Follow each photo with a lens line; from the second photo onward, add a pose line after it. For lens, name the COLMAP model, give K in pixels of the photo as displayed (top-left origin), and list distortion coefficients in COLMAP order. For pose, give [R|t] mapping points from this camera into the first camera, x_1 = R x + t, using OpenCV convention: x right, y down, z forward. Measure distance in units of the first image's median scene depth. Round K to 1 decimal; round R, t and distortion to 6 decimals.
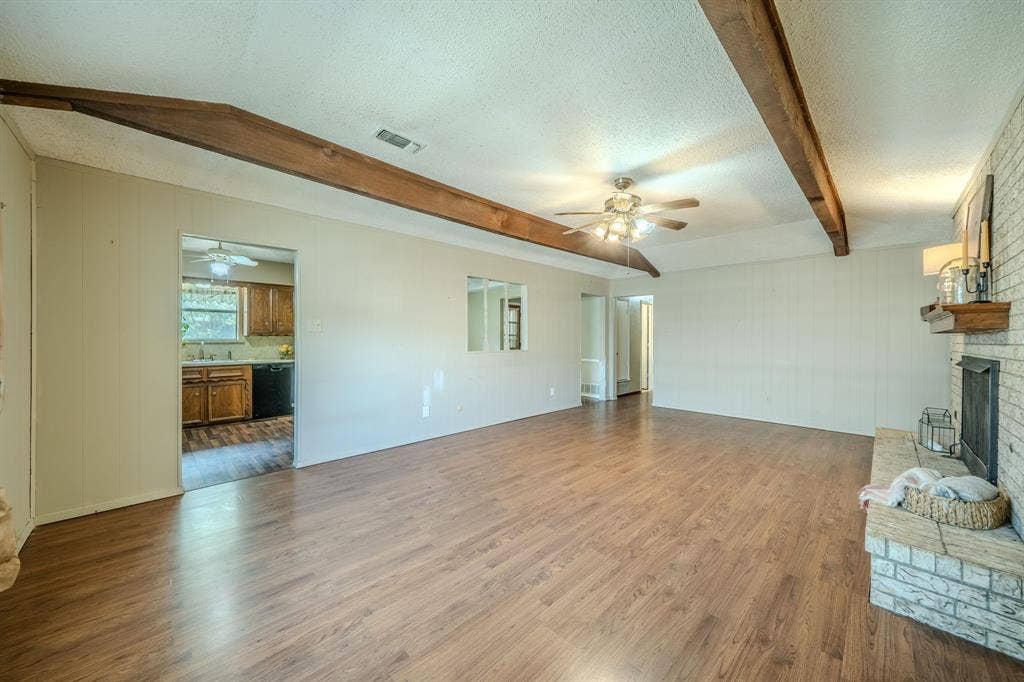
lens RADIAL K [[364.8, 0, 509.8], [0, 364.8, 335.8], [0, 0, 1]] dist [-0.001297, -0.000135]
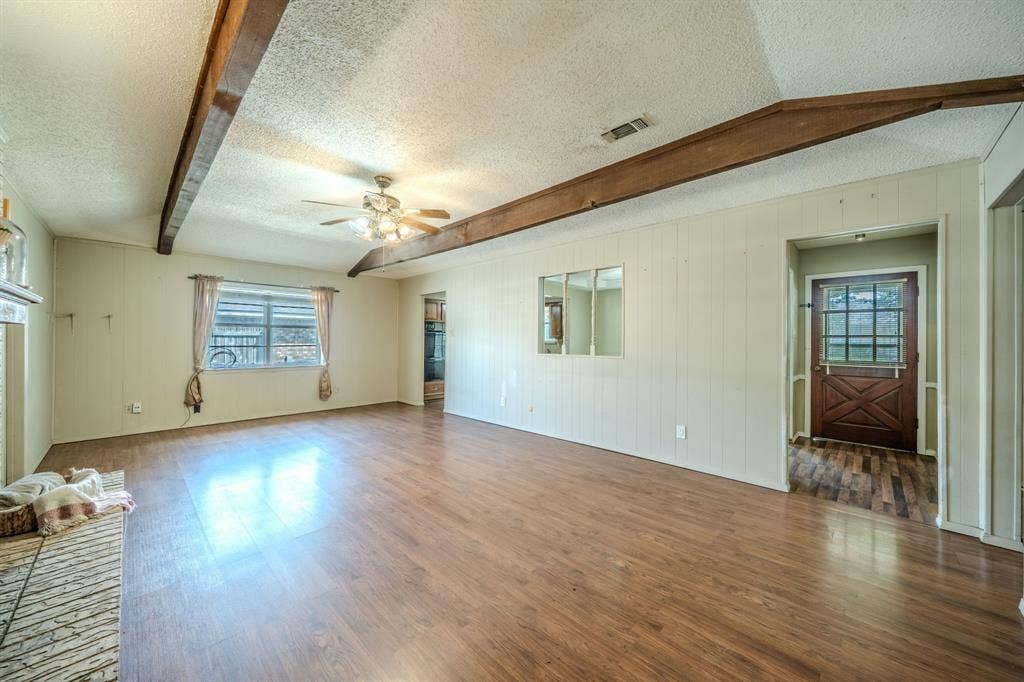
lens RADIAL K [[374.6, 0, 508.0], [0, 374.6, 338.5], [0, 0, 1]] dist [0.001712, 0.000331]
pose [[0.039036, 0.006892, -0.999214, 1.014229], [0.002165, 0.999973, 0.006982, -0.006162], [0.999235, -0.002436, 0.039020, 0.987473]]
